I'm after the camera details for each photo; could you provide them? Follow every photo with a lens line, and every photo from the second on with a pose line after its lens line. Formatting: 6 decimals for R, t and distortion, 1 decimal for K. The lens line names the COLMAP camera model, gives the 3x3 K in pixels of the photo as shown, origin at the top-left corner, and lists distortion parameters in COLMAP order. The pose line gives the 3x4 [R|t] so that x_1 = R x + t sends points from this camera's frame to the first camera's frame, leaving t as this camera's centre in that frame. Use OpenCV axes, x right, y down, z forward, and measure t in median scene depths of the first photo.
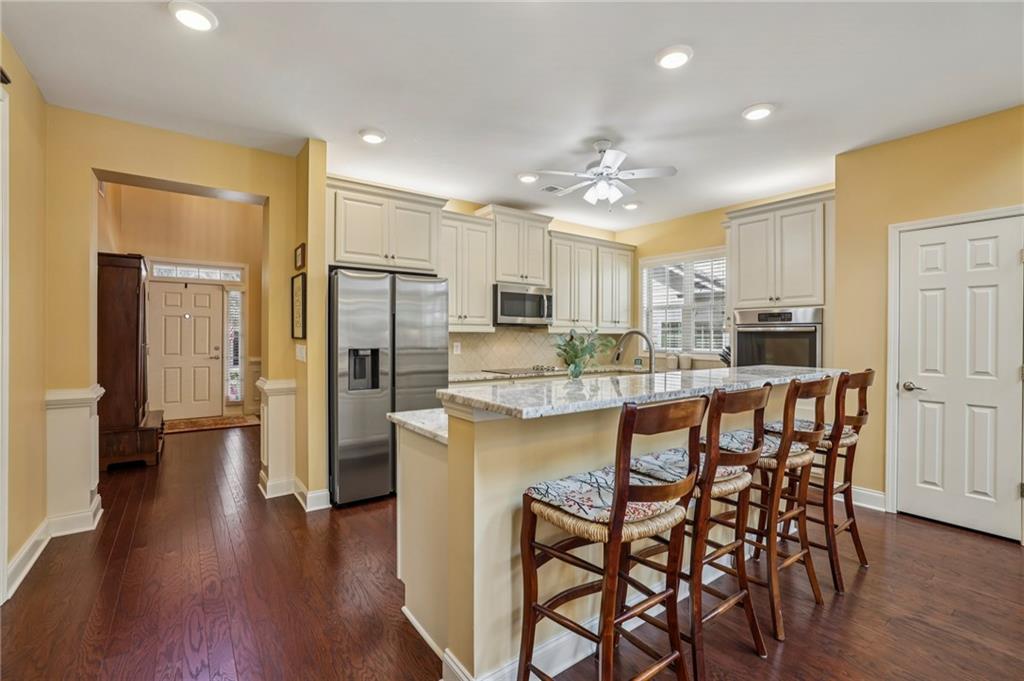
lens RADIAL K [[468.7, 0, 514.5], [0, 468.7, 338.9], [0, 0, 1]] dist [-0.021930, -0.000224]
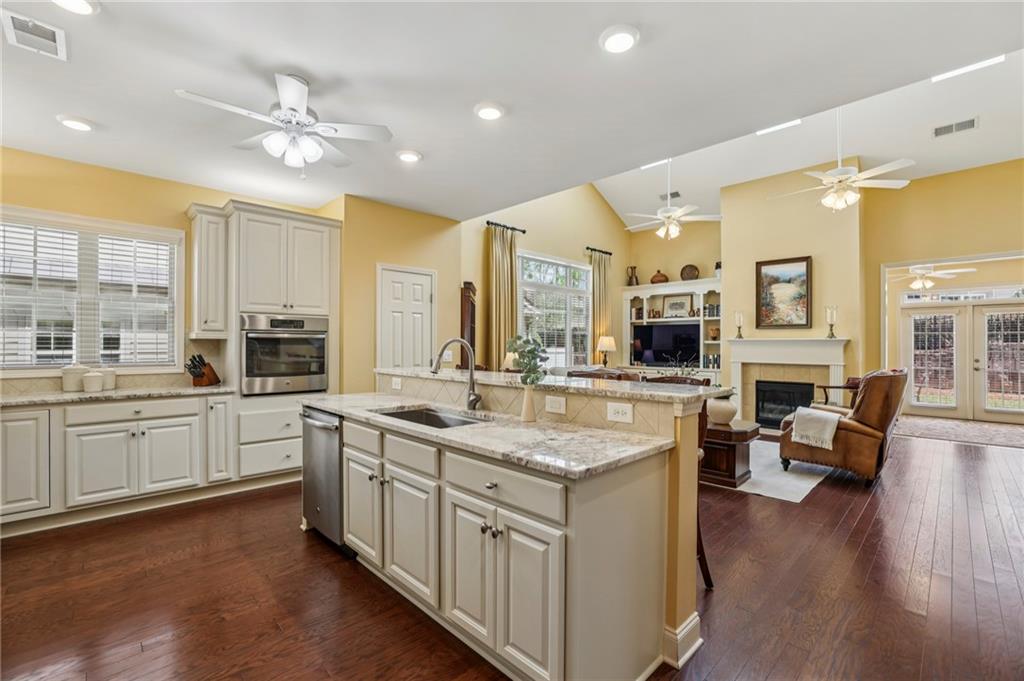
lens RADIAL K [[448.1, 0, 515.7], [0, 448.1, 340.7], [0, 0, 1]] dist [-0.012545, 0.005803]
pose [[-0.136388, 0.002035, 0.990653, -0.469065], [0.001294, 0.999997, -0.001876, -0.007501], [-0.990655, 0.001026, -0.136391, 0.634506]]
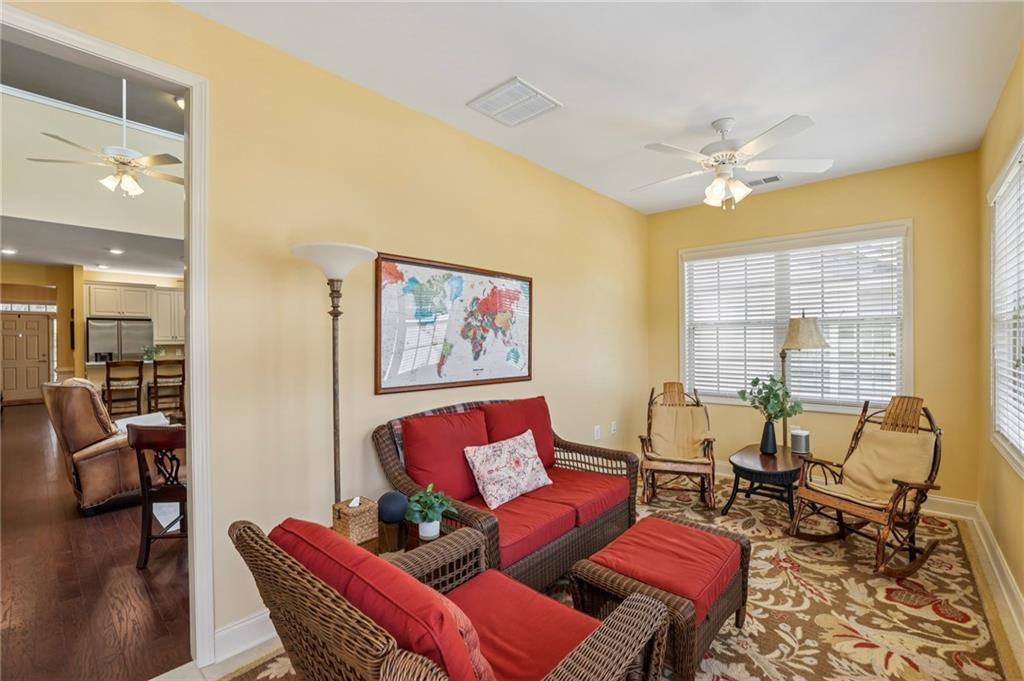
lens RADIAL K [[448.1, 0, 512.0], [0, 448.1, 343.9], [0, 0, 1]] dist [-0.012545, 0.005803]
pose [[0.977278, -0.011412, 0.211654, 1.128187], [0.013964, 0.999847, -0.010565, 0.038403], [-0.211501, 0.013281, 0.977287, -1.550709]]
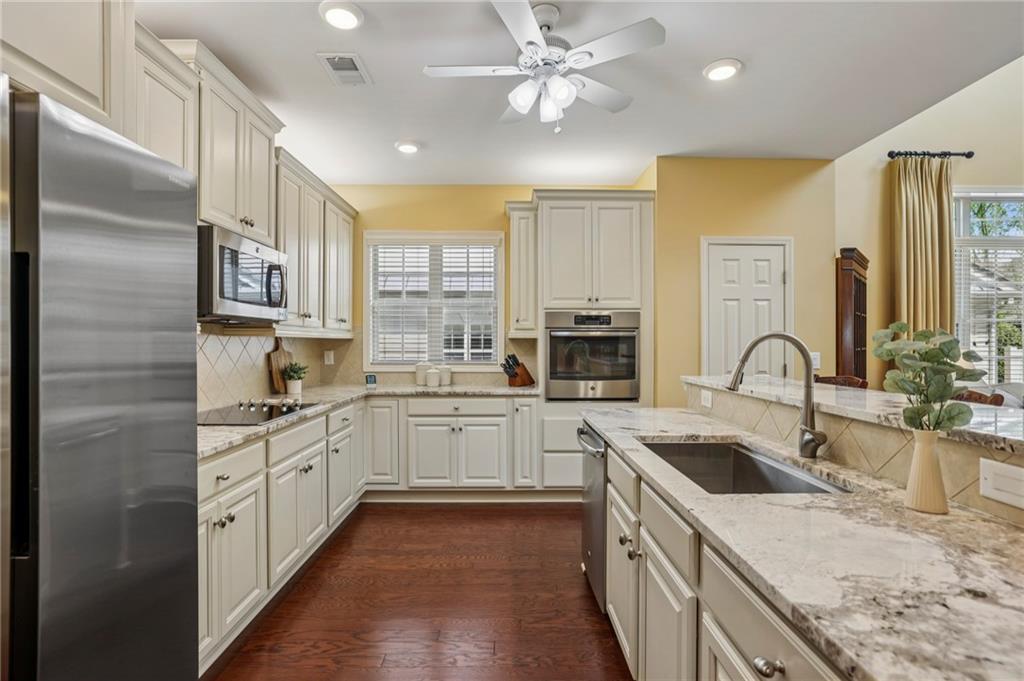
lens RADIAL K [[491.1, 0, 515.2], [0, 491.1, 340.5], [0, 0, 1]] dist [-0.022134, 0.009123]
pose [[0.580728, -0.000155, 0.814098, -0.283824], [0.006865, 0.999965, -0.004707, -0.004572], [-0.814069, 0.008323, 0.580709, 0.573280]]
